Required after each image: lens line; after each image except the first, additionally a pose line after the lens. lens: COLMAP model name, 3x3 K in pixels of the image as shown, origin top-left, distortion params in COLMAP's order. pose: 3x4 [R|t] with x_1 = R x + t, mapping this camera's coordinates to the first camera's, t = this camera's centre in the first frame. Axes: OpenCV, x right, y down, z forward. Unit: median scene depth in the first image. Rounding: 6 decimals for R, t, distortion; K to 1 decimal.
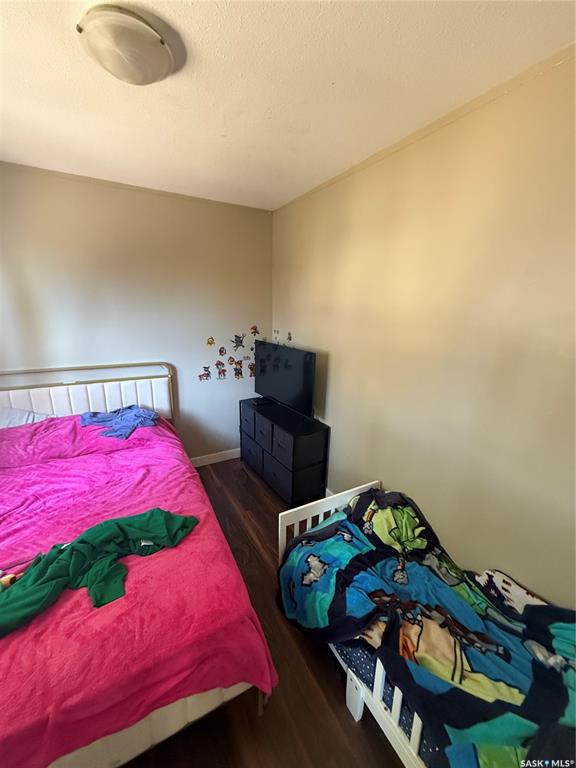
lens RADIAL K [[305.1, 0, 288.0], [0, 305.1, 384.9], [0, 0, 1]] dist [-0.000859, -0.001018]
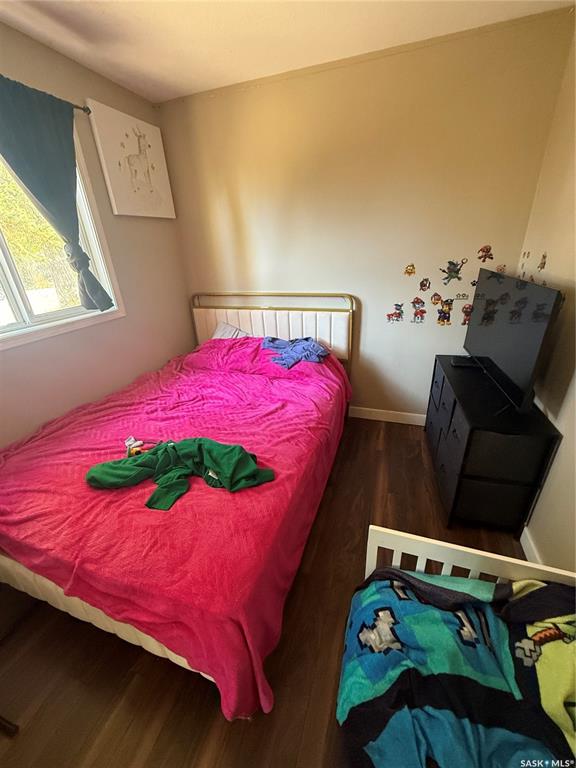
lens RADIAL K [[305.1, 0, 289.6], [0, 305.1, 382.6], [0, 0, 1]] dist [-0.000859, -0.001018]
pose [[0.667970, 0.261167, -0.696856, 0.190516], [-0.127980, 0.962760, 0.238147, -0.020769], [0.733101, -0.069891, 0.676519, 0.329877]]
